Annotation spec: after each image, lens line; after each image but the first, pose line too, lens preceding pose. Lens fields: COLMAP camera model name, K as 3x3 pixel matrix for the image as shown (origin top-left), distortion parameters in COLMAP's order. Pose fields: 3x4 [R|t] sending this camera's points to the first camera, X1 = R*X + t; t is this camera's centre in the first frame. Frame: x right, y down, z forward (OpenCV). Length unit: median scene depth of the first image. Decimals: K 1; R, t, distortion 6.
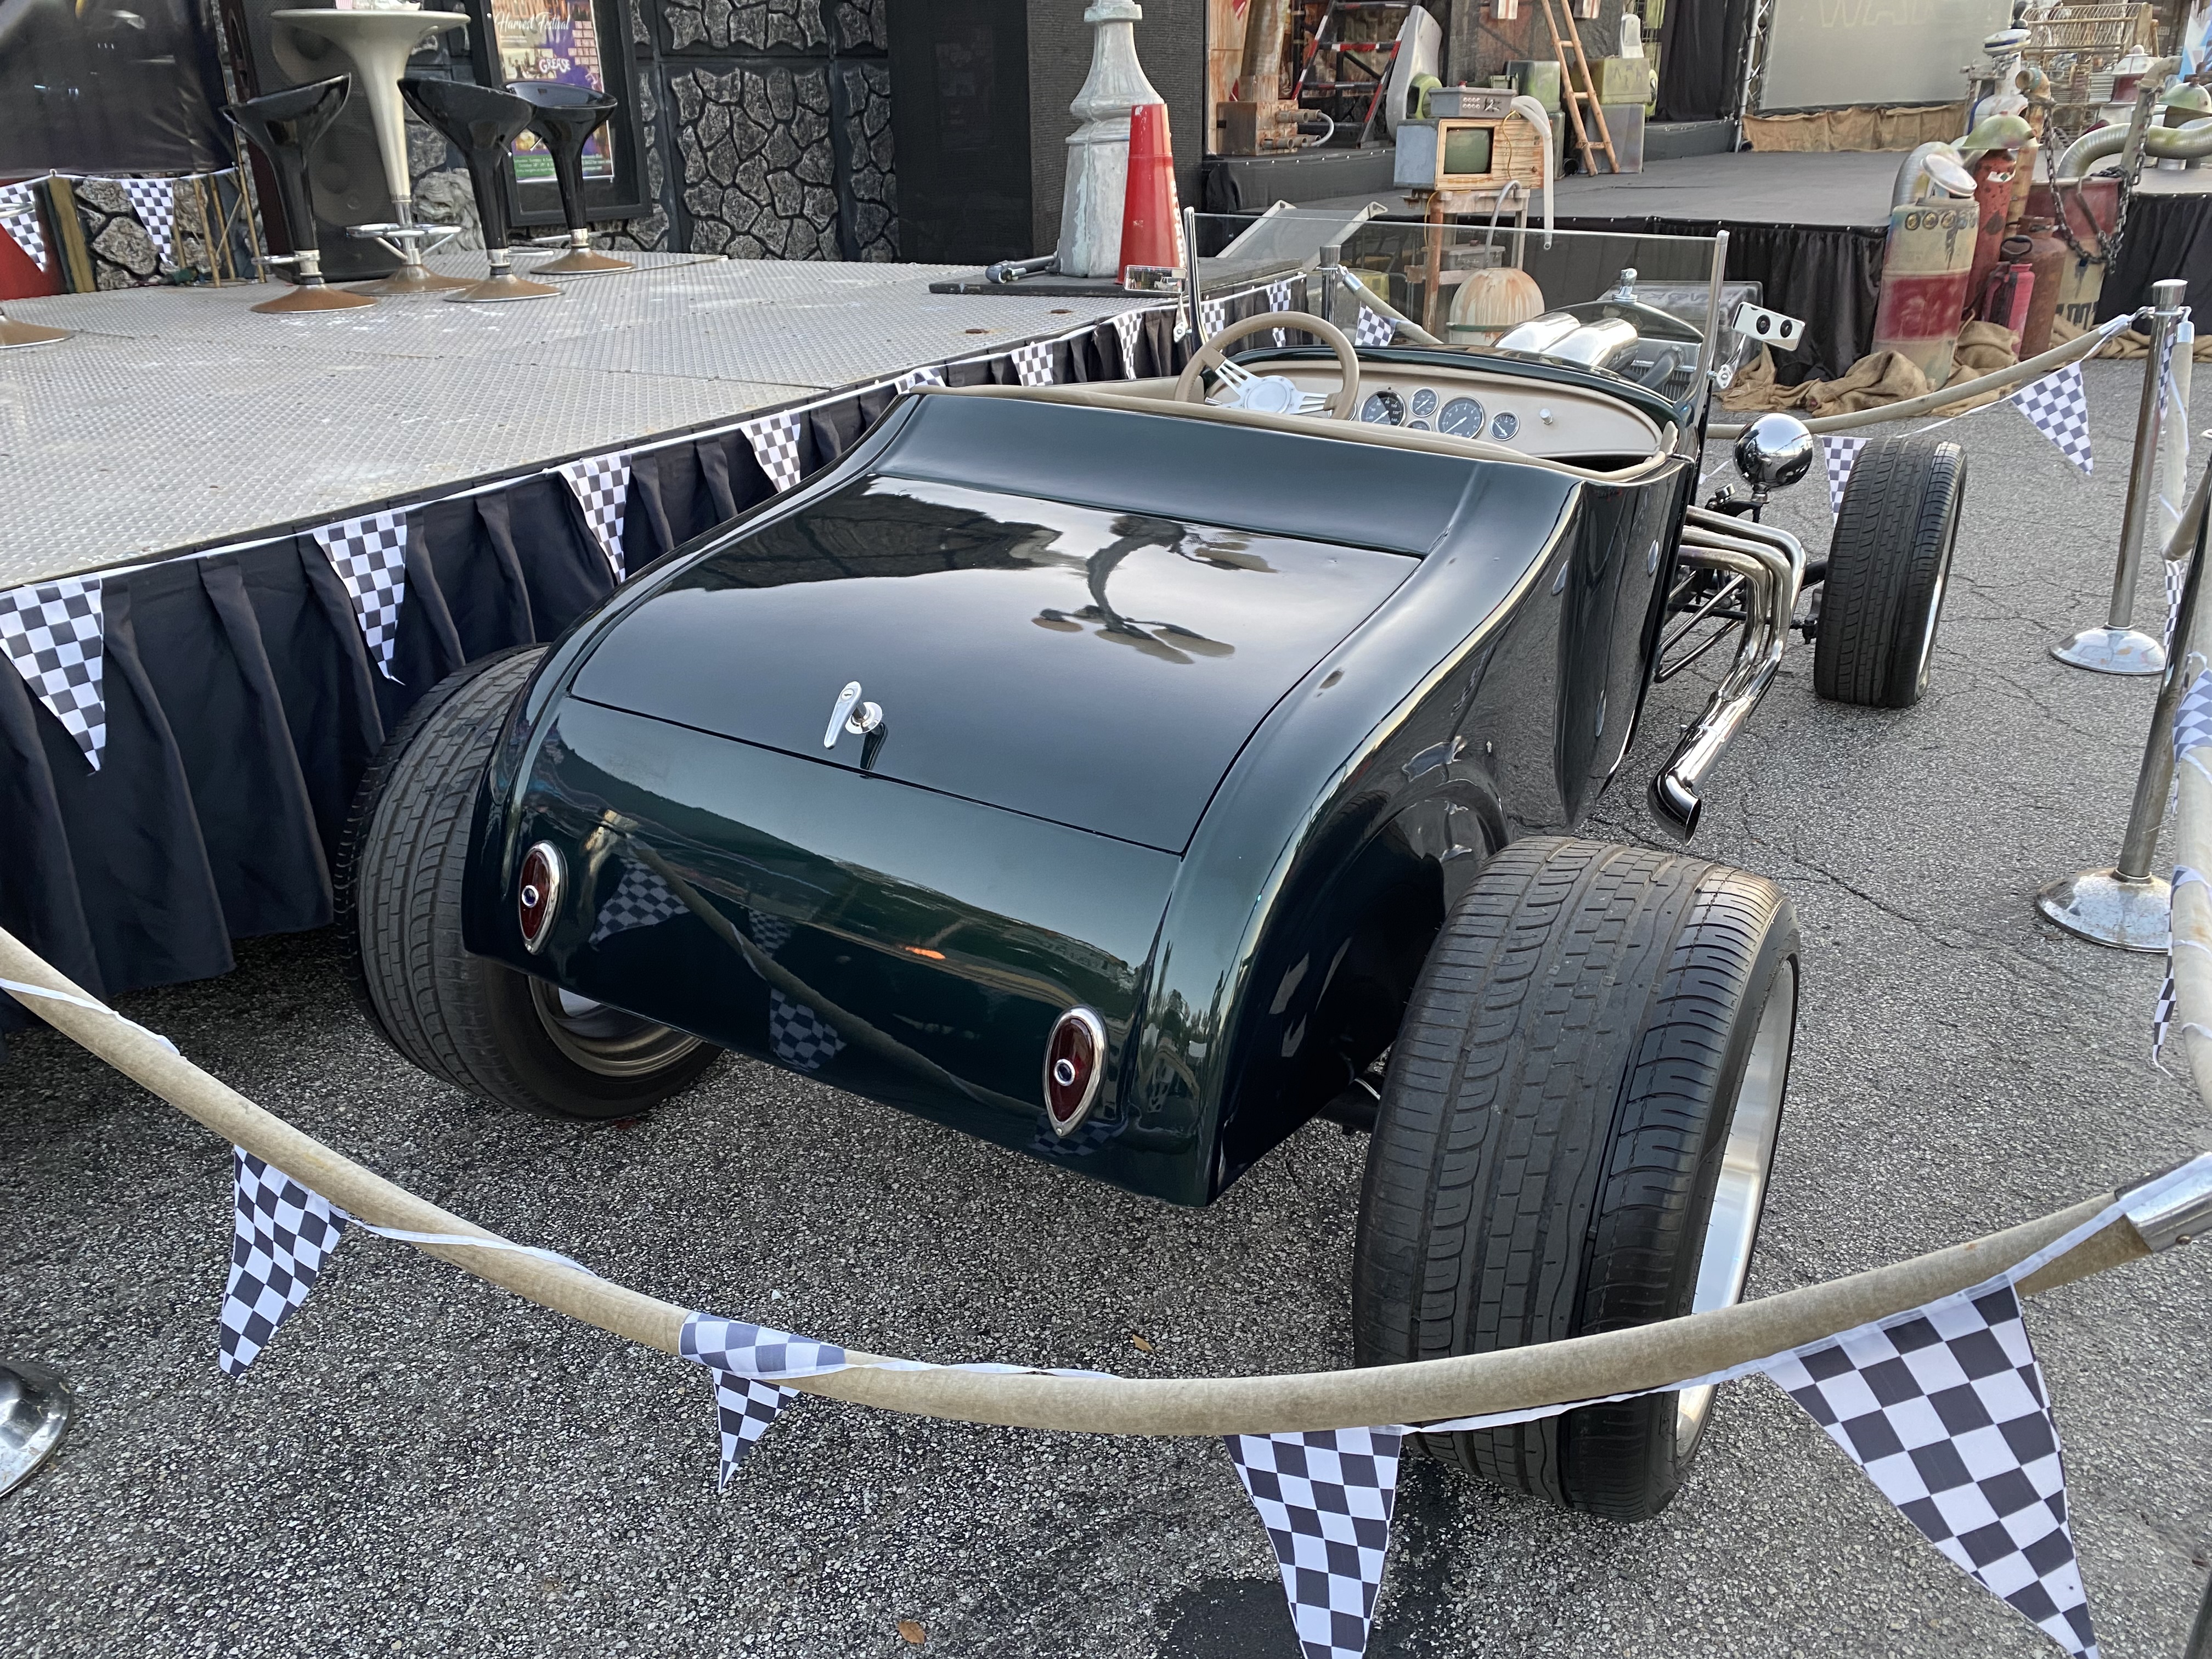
lens RADIAL K [[1722.4, 0, 1103.2], [0, 1722.4, 832.2], [0, 0, 1]] dist [0.010963, -0.012342]
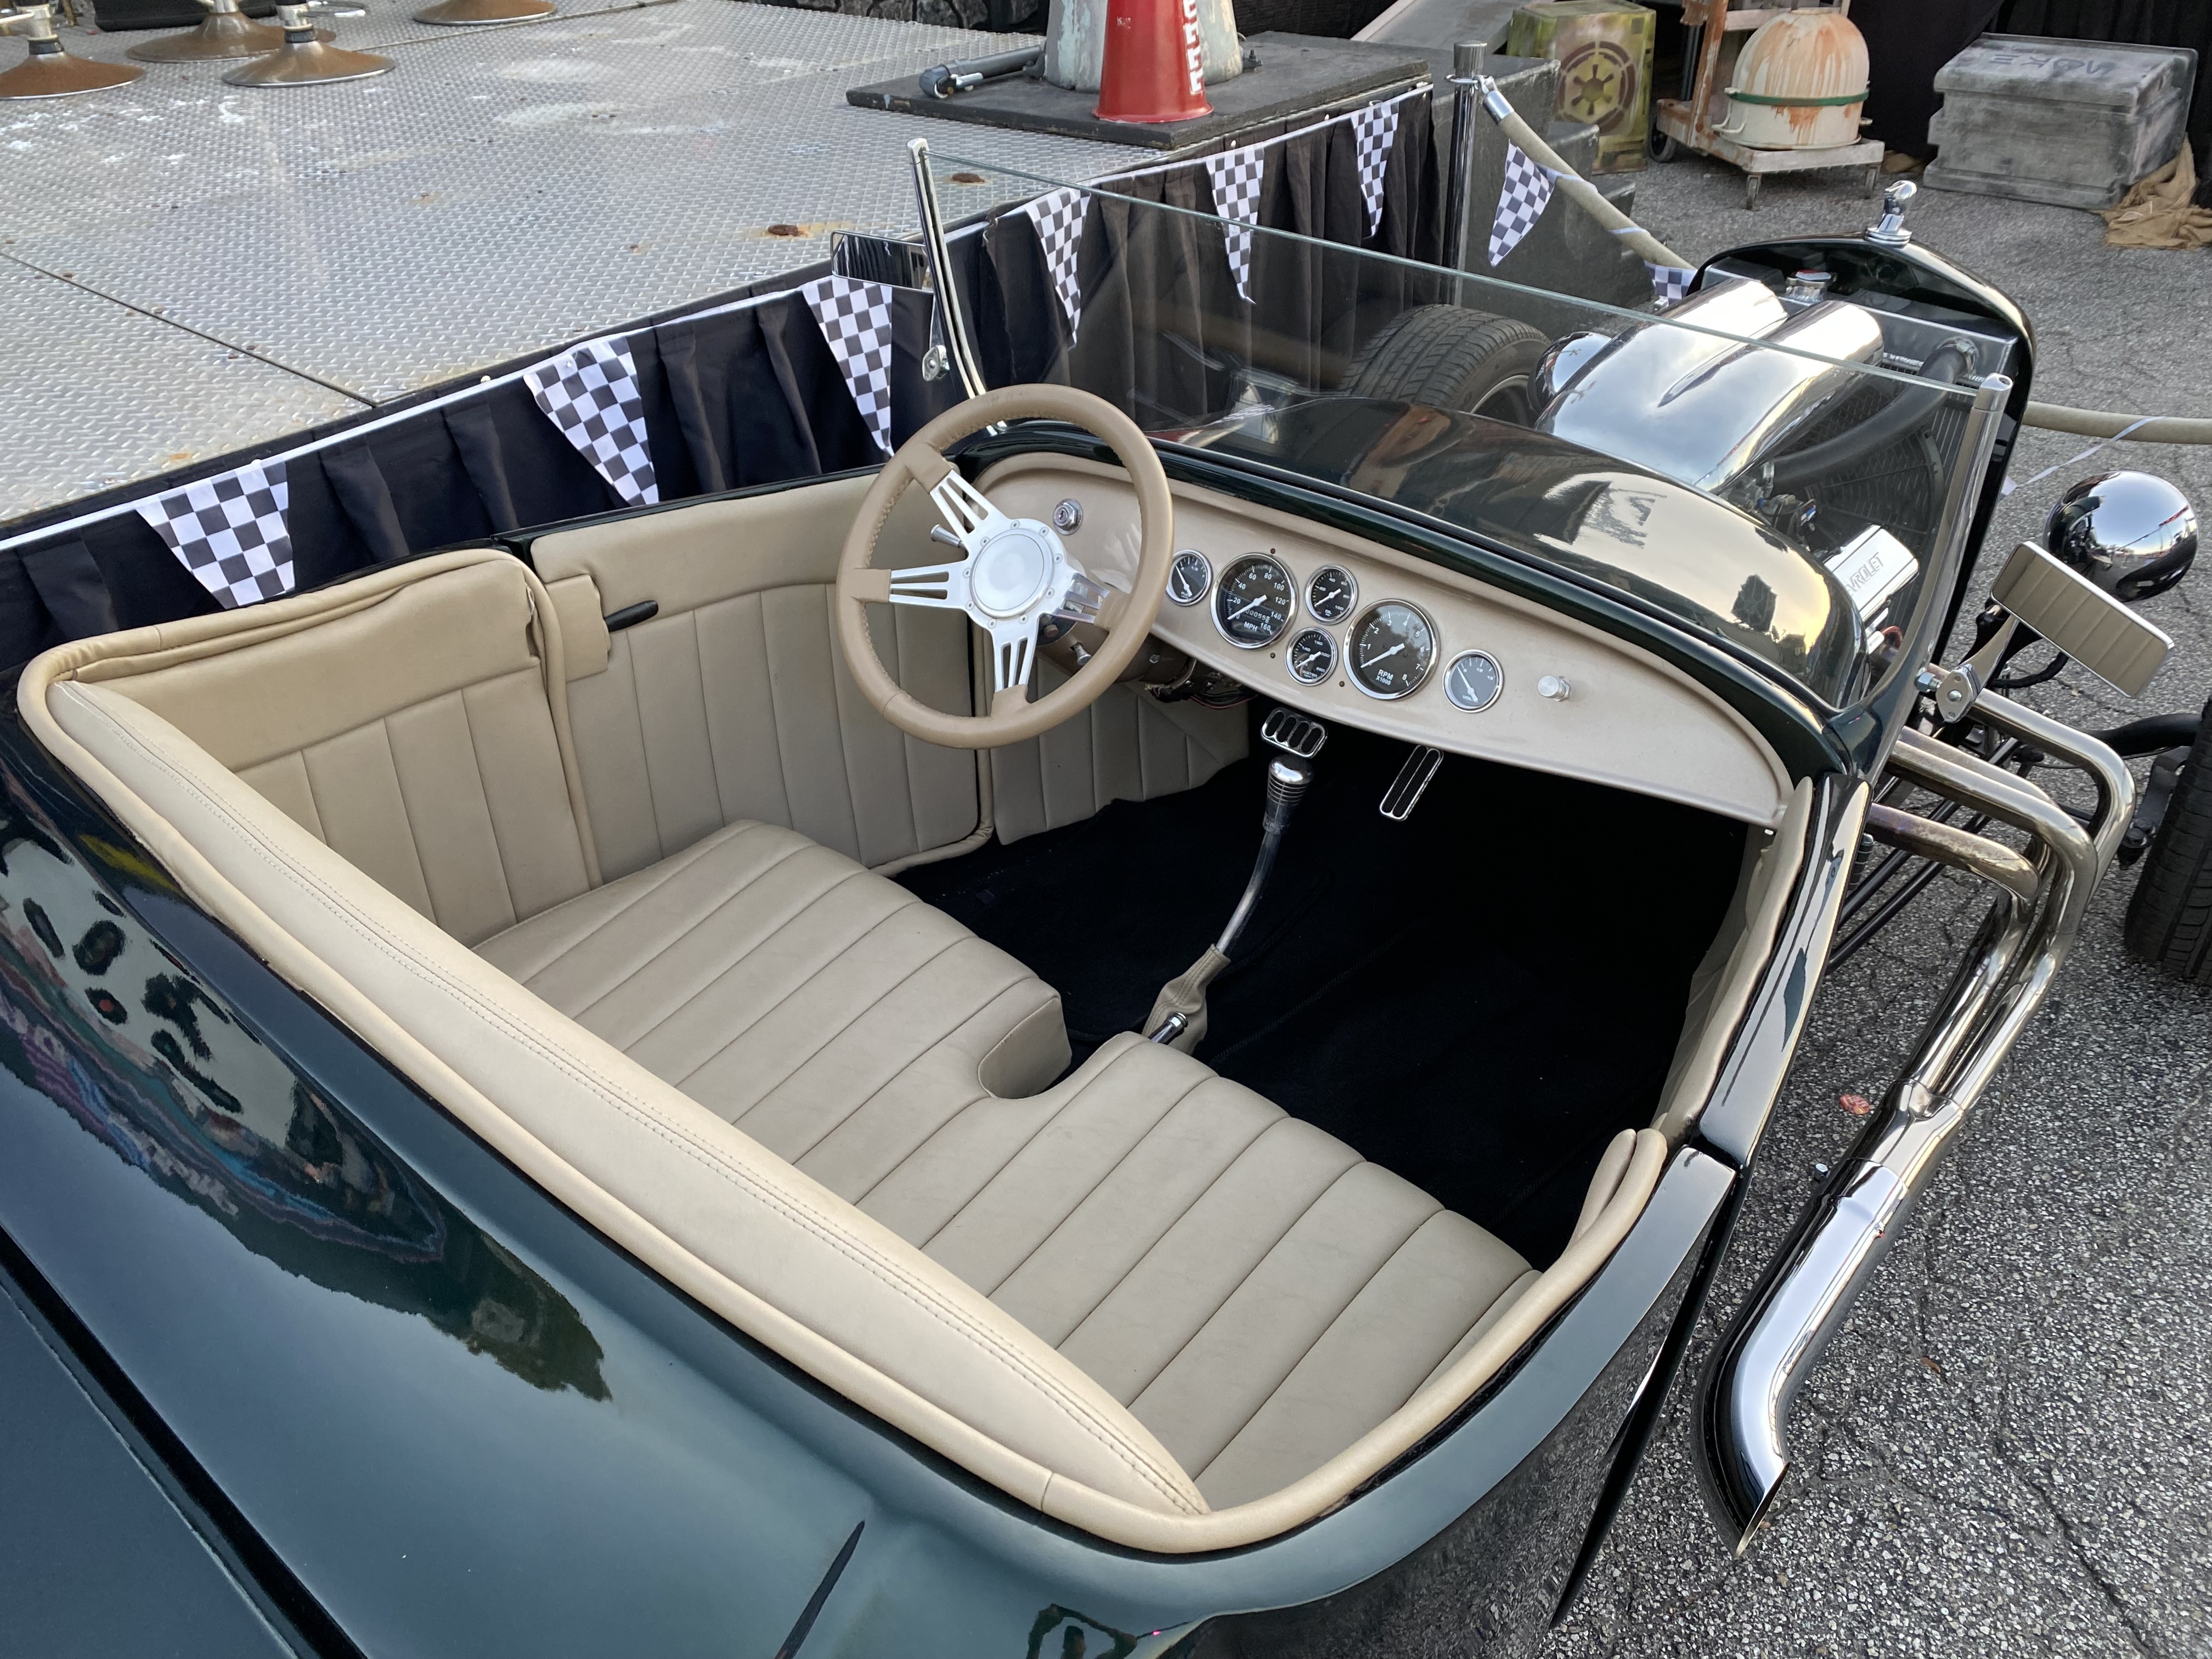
lens RADIAL K [[1722.4, 0, 1114.1], [0, 1722.4, 832.6], [0, 0, 1]] dist [0.010963, -0.012342]
pose [[0.985230, 0.098394, -0.140141, 0.154230], [-0.071494, 0.980044, 0.185478, -0.206776], [0.155594, -0.172720, 0.972604, 0.388018]]
